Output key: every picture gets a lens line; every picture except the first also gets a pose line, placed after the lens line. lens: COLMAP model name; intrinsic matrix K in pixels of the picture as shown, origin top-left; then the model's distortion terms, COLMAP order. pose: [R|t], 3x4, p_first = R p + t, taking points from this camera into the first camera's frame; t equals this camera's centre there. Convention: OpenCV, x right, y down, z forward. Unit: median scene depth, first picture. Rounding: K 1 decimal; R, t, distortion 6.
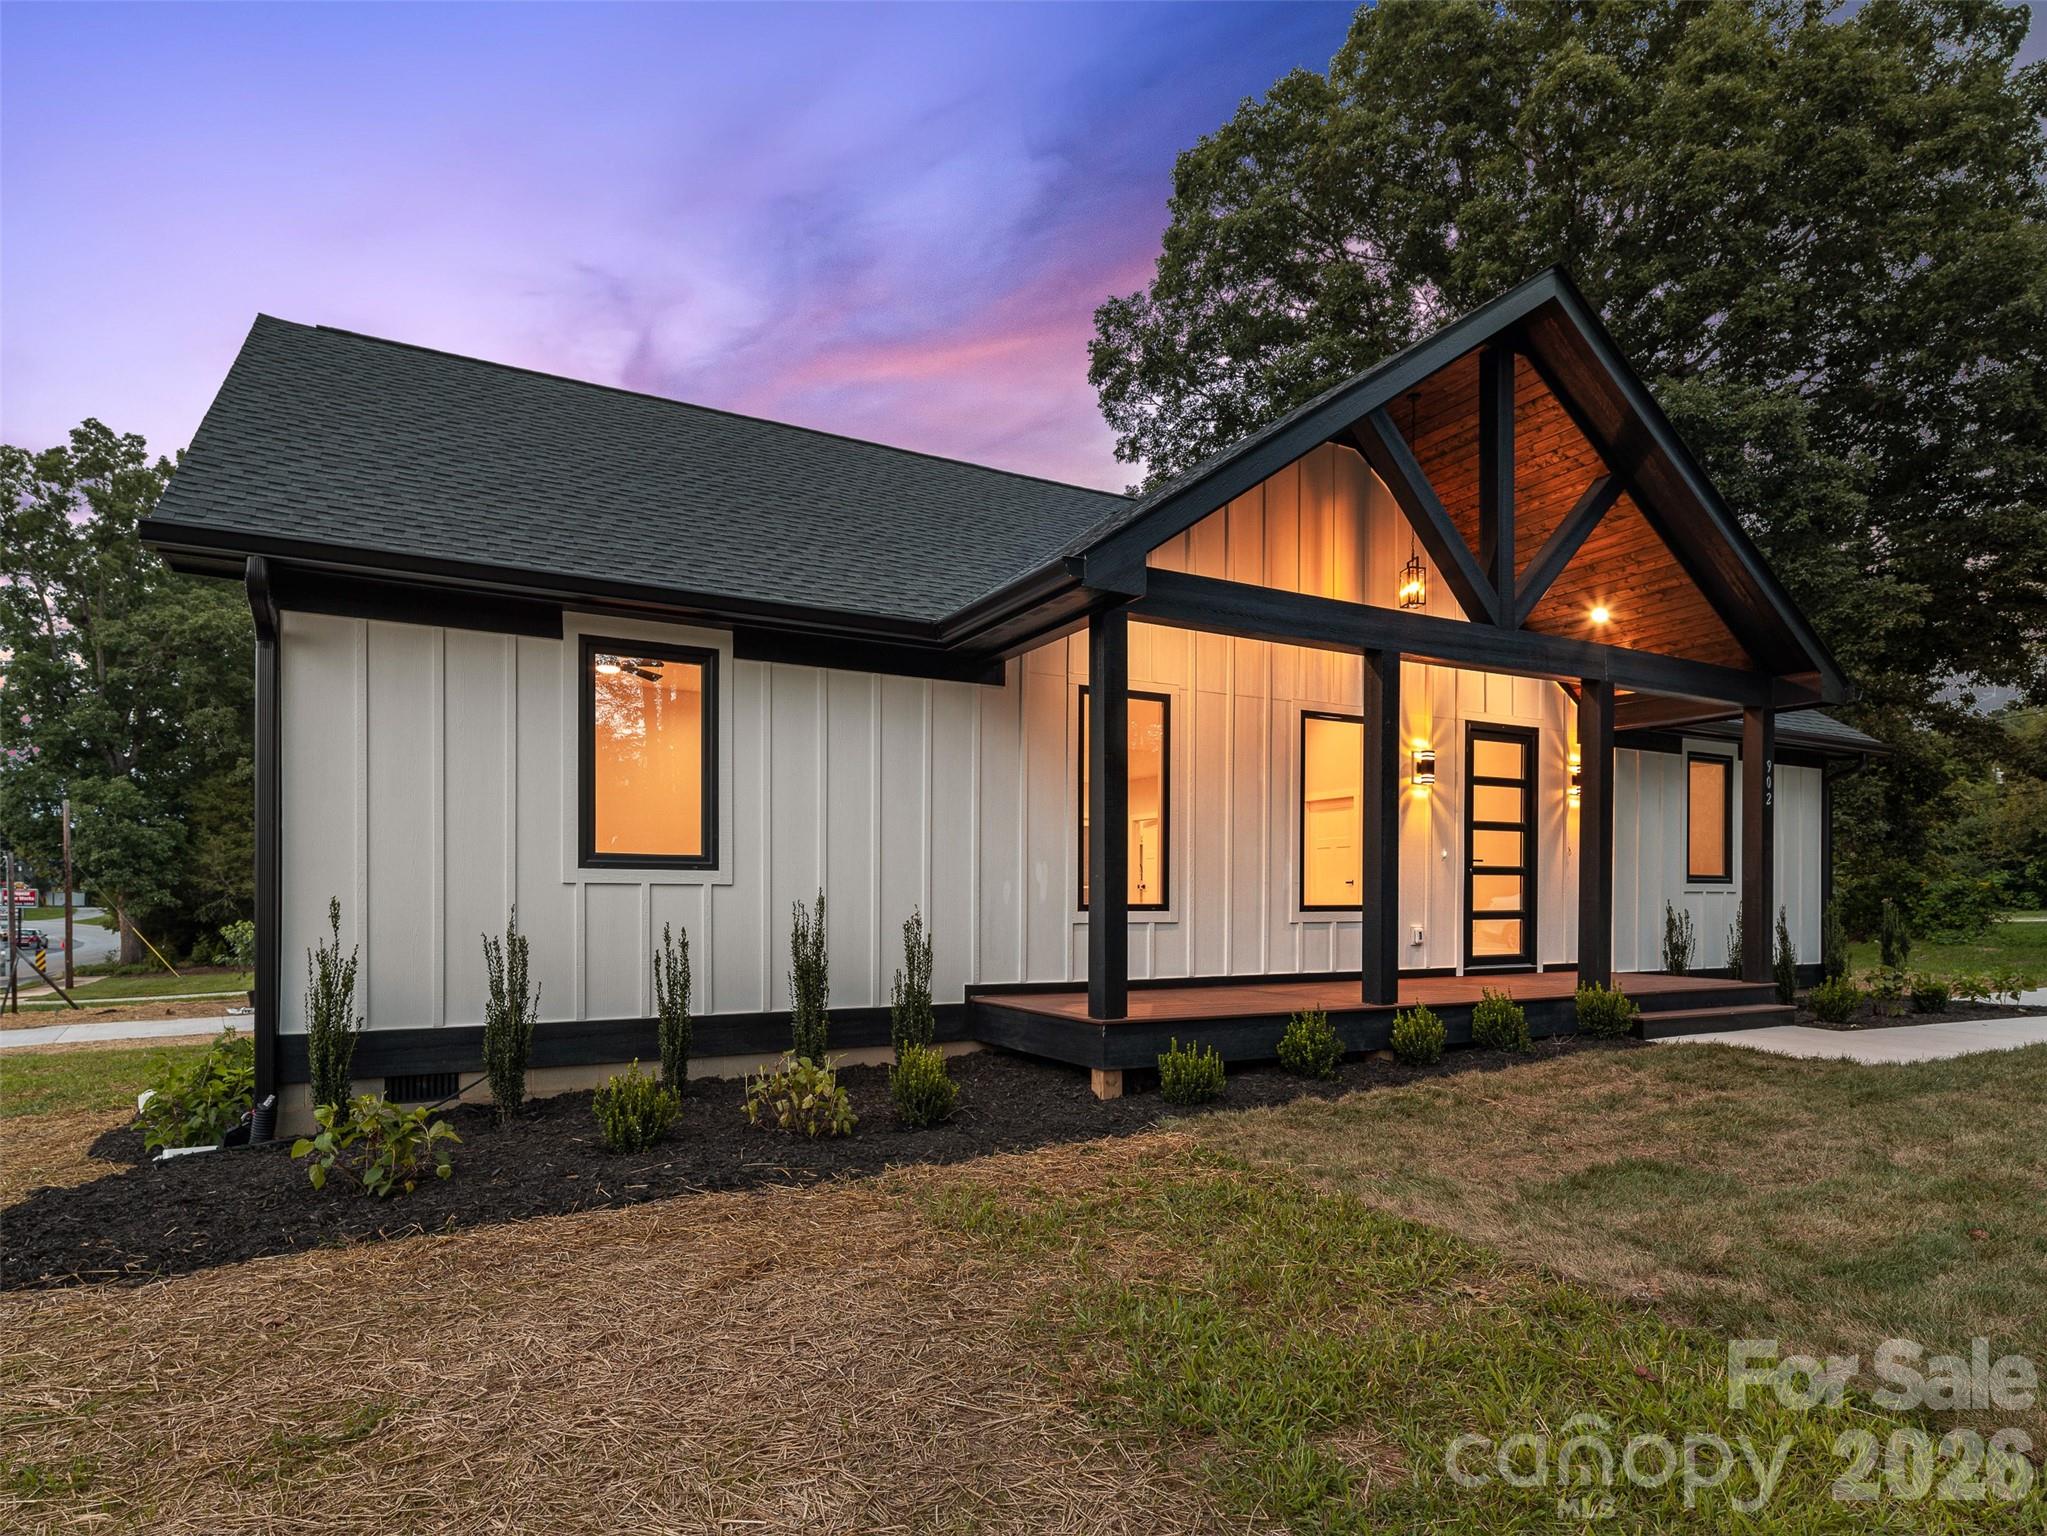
lens RADIAL K [[994.6, 0, 1023.5], [0, 994.6, 768.0], [0, 0, 1]] dist [0.002696, 0.000219]
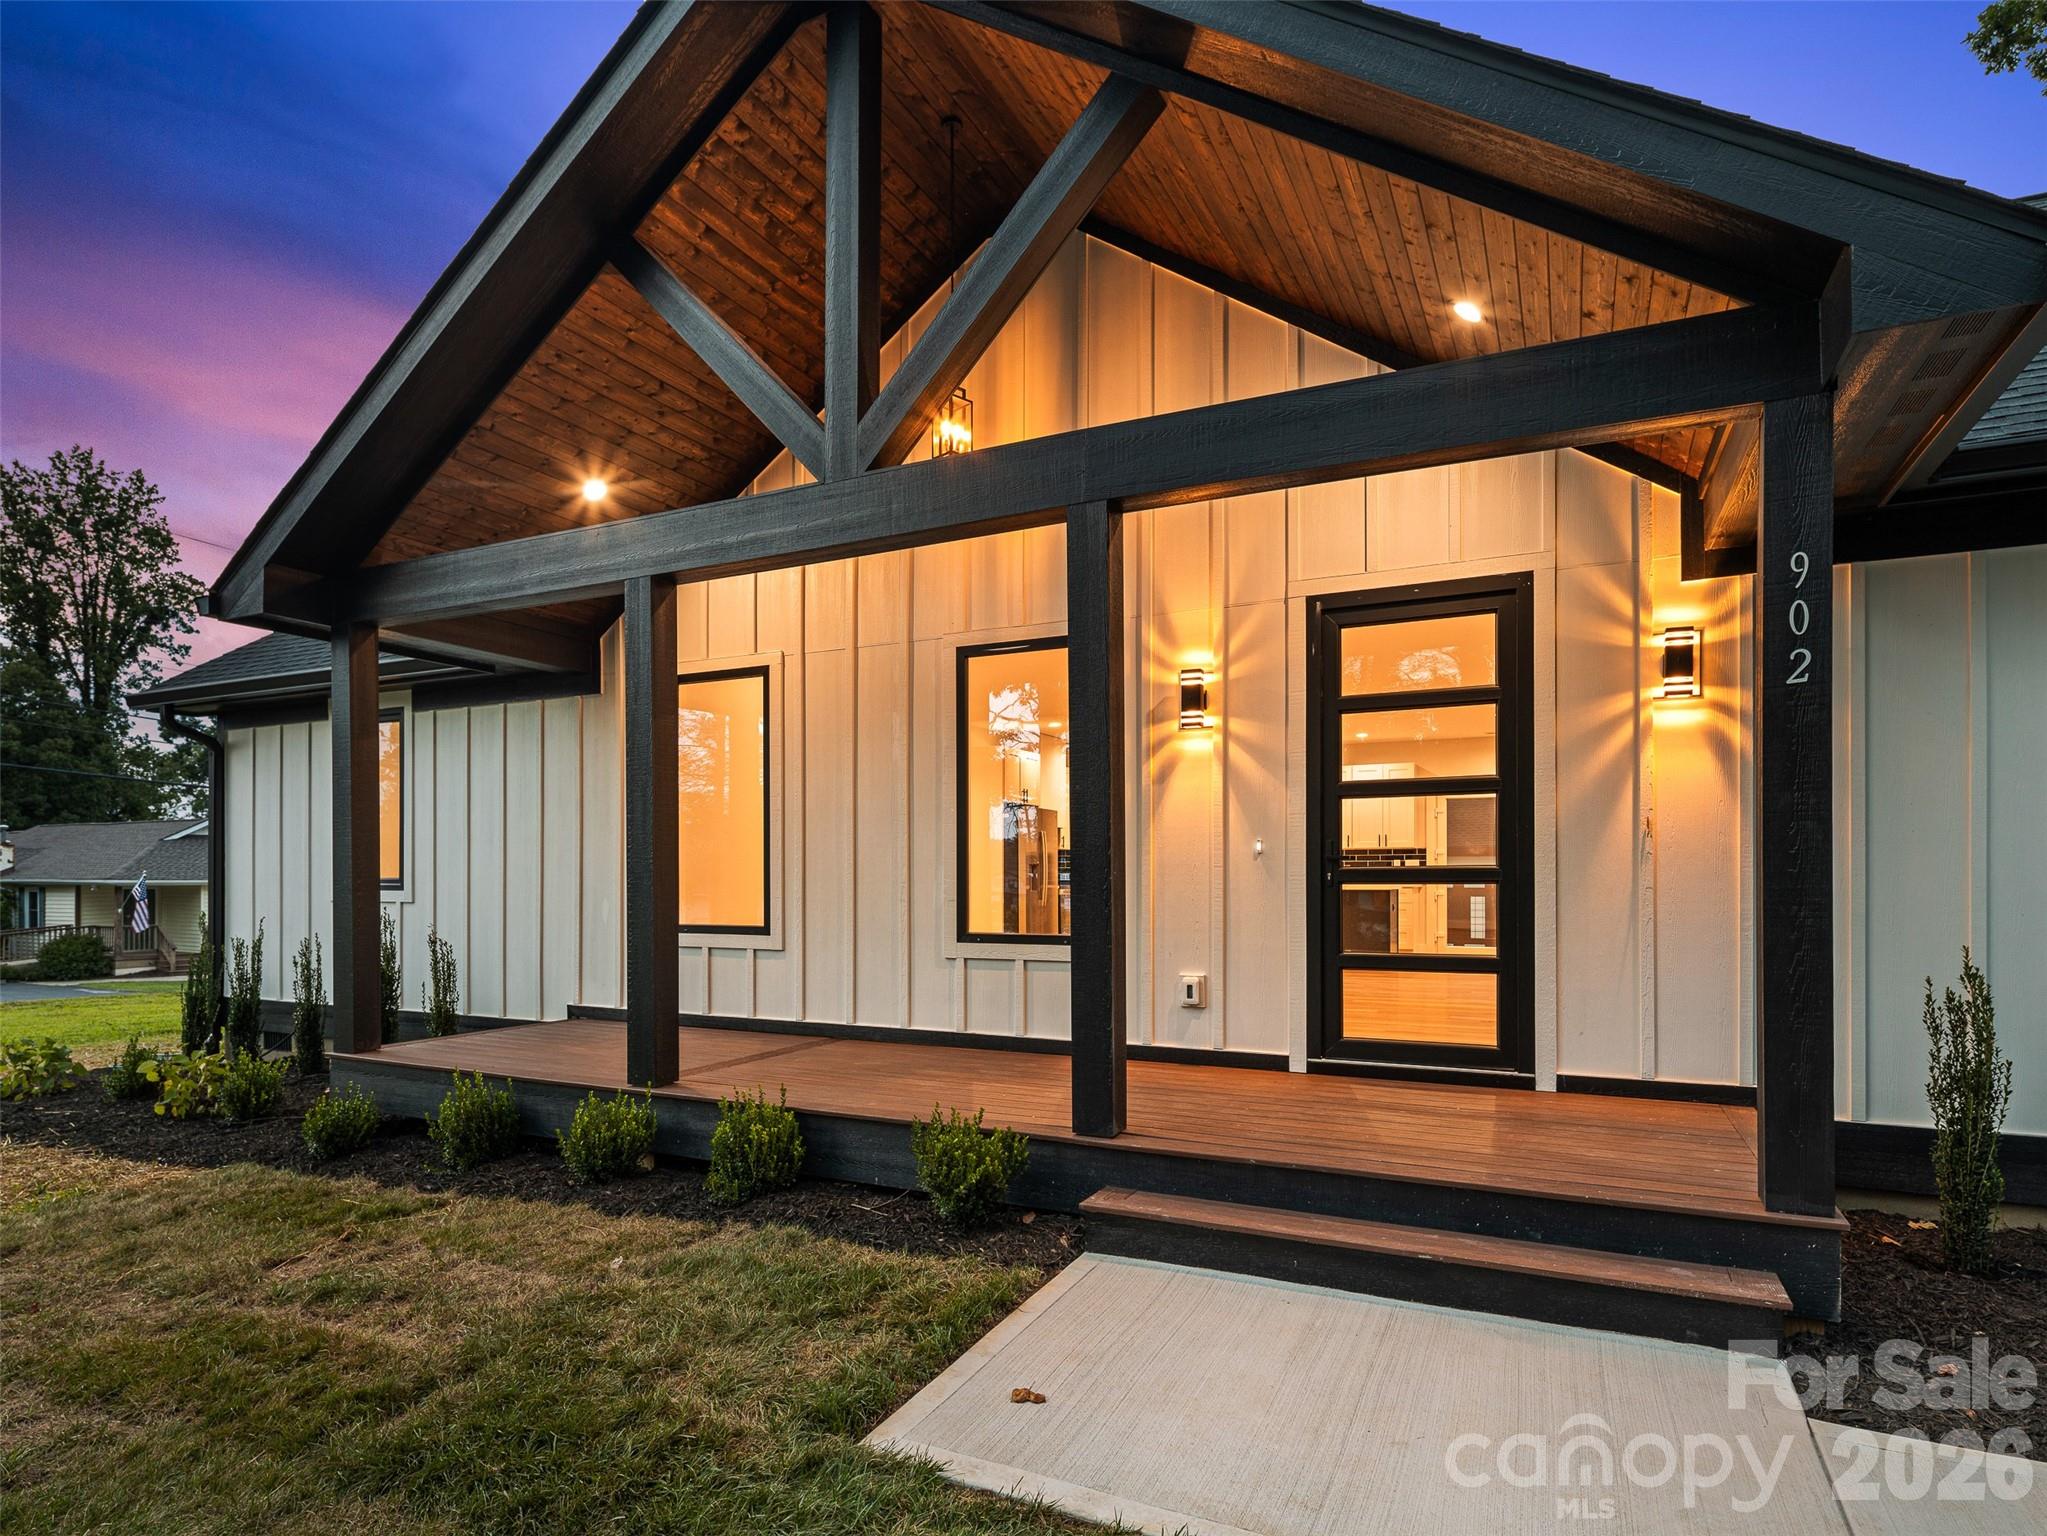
lens RADIAL K [[1115.7, 0, 1023.5], [0, 1115.7, 768.0], [0, 0, 1]] dist [0.015809, 0.001143]
pose [[0.618493, -0.099601, -0.779453, 0.793533], [0.085223, 0.994586, -0.059468, 0.065323], [0.781155, -0.029647, 0.623632, 0.485796]]
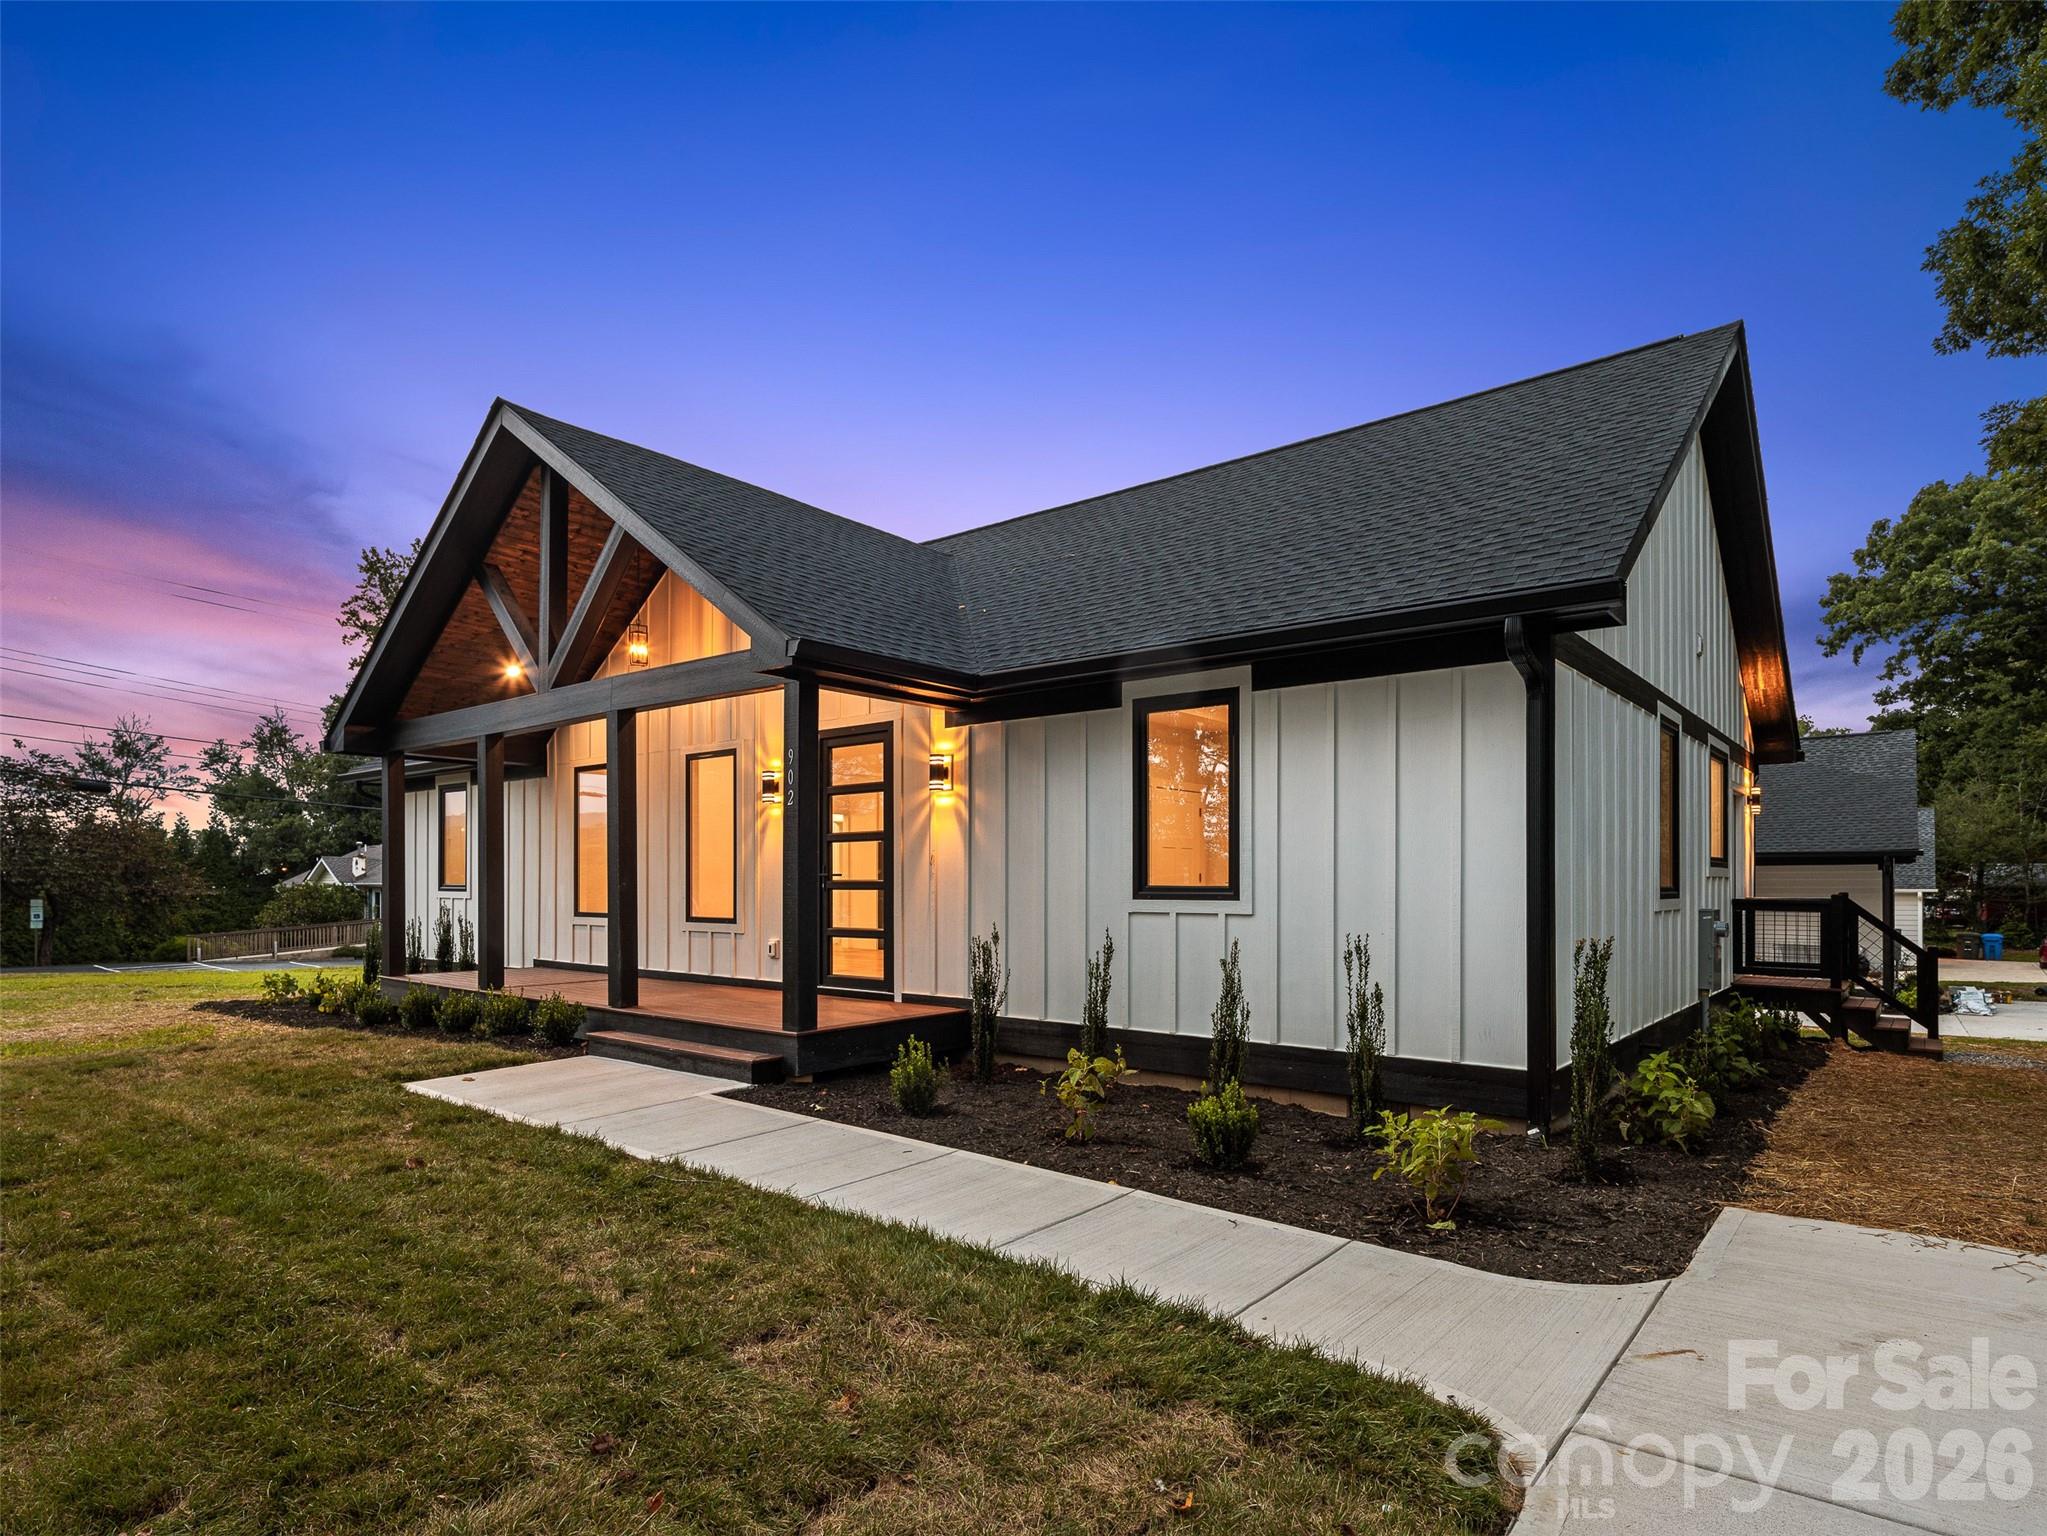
lens RADIAL K [[1115.7, 0, 1023.5], [0, 1115.7, 768.0], [0, 0, 1]] dist [0.015809, 0.001143]
pose [[0.421852, -0.114007, -0.899468, 1.464108], [0.091054, 0.992375, -0.083078, 0.094330], [0.902081, -0.046854, 0.429016, 0.692316]]
